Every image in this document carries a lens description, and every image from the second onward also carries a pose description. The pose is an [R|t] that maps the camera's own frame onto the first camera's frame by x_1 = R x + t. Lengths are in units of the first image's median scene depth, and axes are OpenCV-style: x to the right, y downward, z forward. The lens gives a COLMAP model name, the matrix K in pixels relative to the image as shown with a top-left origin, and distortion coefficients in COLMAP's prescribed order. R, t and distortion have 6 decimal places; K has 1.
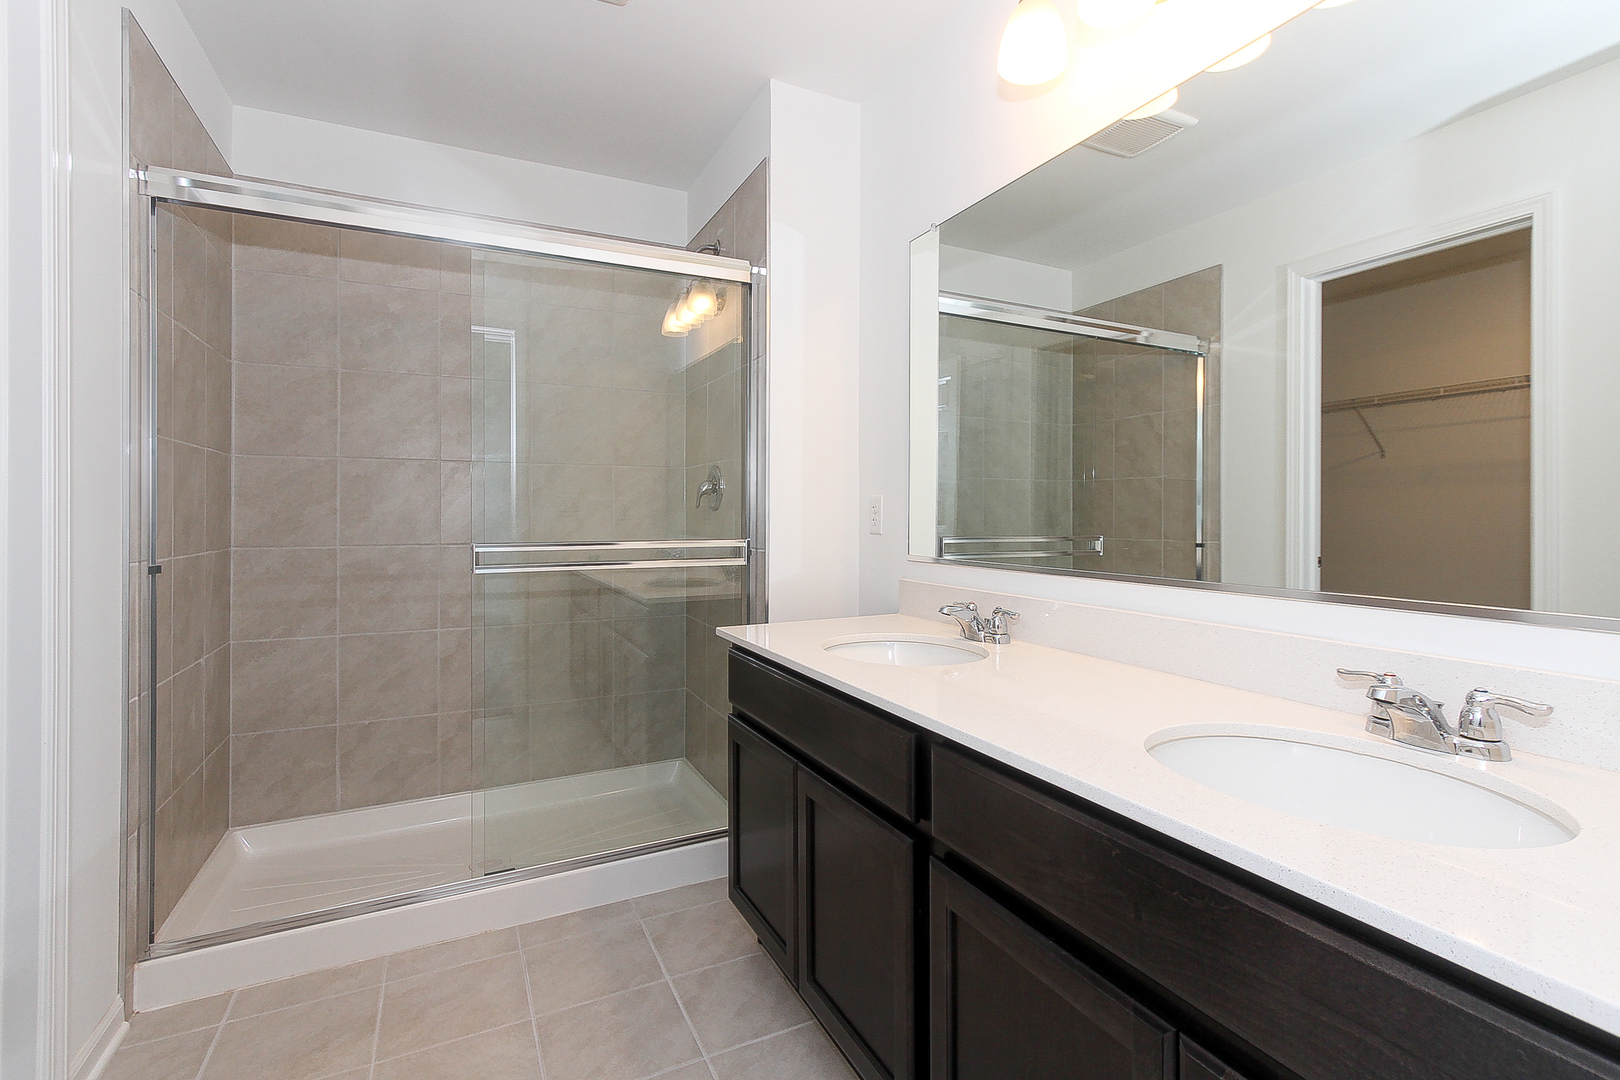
lens RADIAL K [[746.9, 0, 815.5], [0, 746.9, 526.5], [0, 0, 1]] dist [-0.000310, 0.003690]
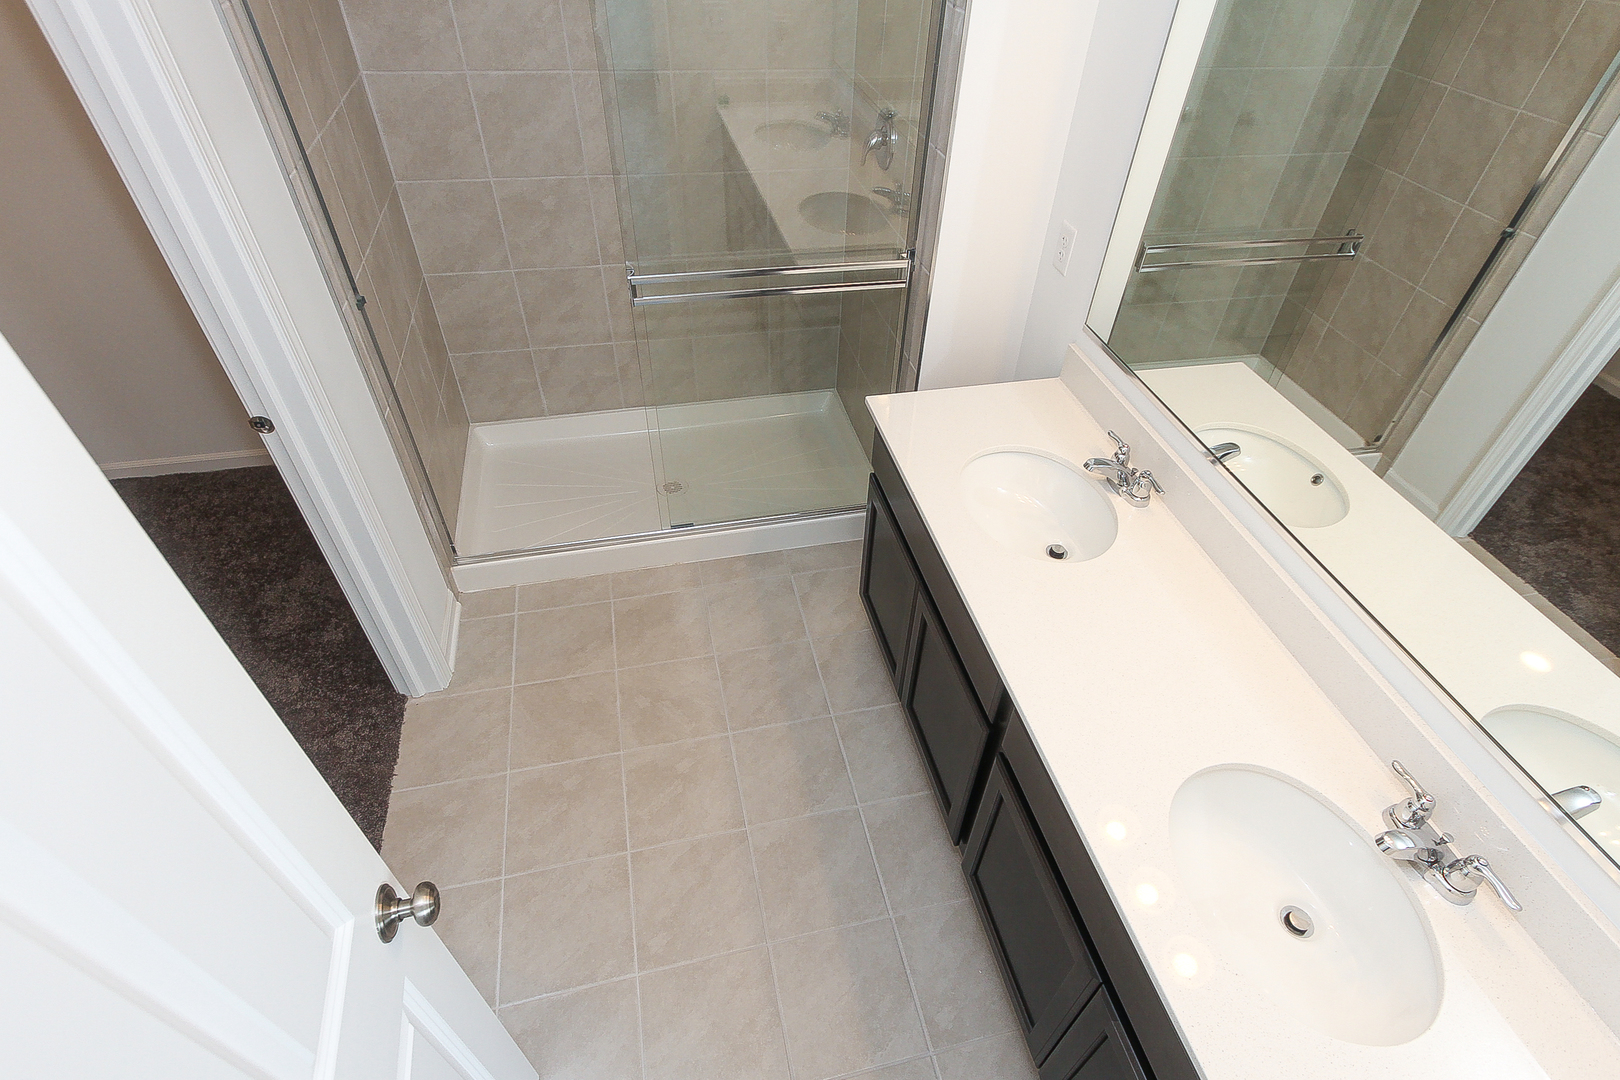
lens RADIAL K [[773.6, 0, 810.0], [0, 773.6, 540.0], [0, 0, 1]] dist [0.002521, 0.001772]
pose [[0.973868, 0.168348, -0.152447, -0.010850], [-0.024978, 0.746552, 0.664859, -0.339966], [0.225737, -0.643677, 0.731248, 0.074088]]
